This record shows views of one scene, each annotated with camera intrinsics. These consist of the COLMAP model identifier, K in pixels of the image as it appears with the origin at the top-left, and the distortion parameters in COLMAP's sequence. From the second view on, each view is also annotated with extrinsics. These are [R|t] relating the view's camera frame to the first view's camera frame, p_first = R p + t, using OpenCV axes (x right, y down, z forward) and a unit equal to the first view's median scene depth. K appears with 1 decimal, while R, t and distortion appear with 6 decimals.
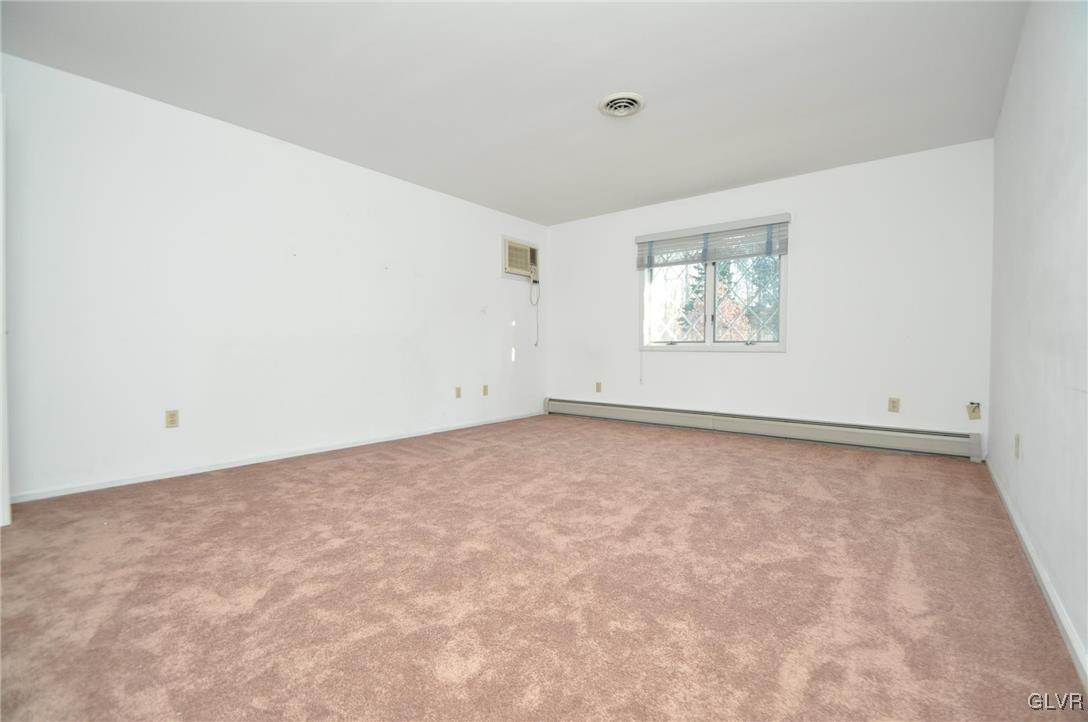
lens RADIAL K [[477.9, 0, 544.7], [0, 477.9, 357.0], [0, 0, 1]] dist [0.003799, -0.001803]
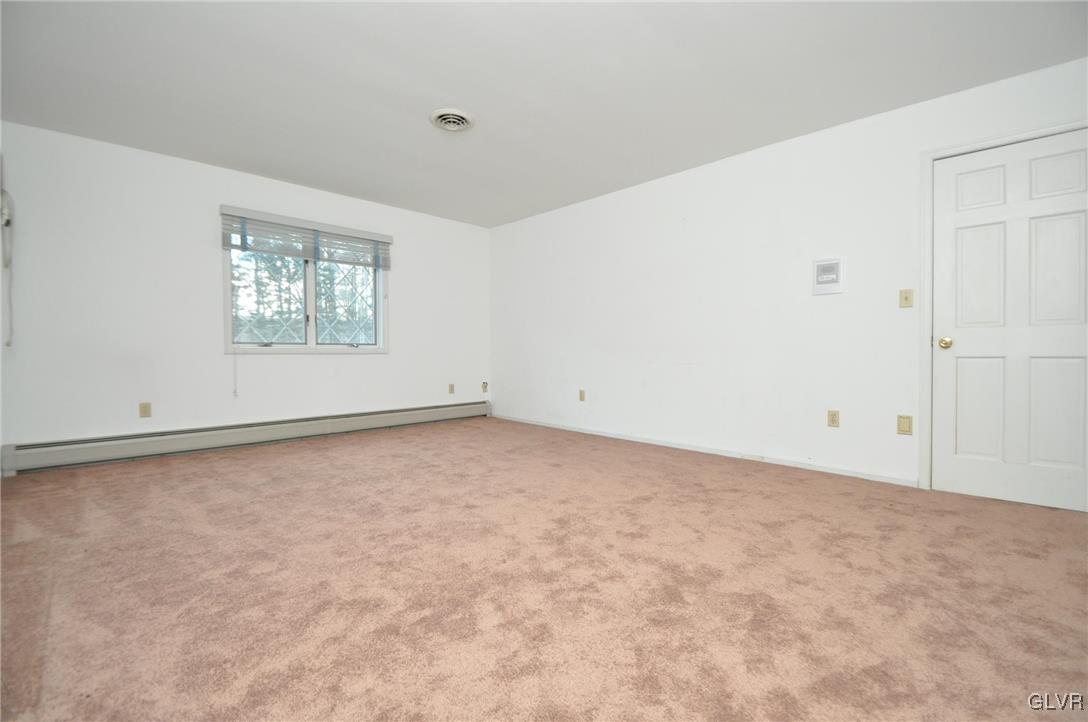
lens RADIAL K [[477.9, 0, 545.5], [0, 477.9, 357.0], [0, 0, 1]] dist [0.003799, -0.001803]
pose [[0.124173, -0.015617, 0.992138, -0.540178], [0.019758, 0.999717, 0.013264, -0.008947], [-0.992064, 0.017956, 0.124446, 0.418062]]
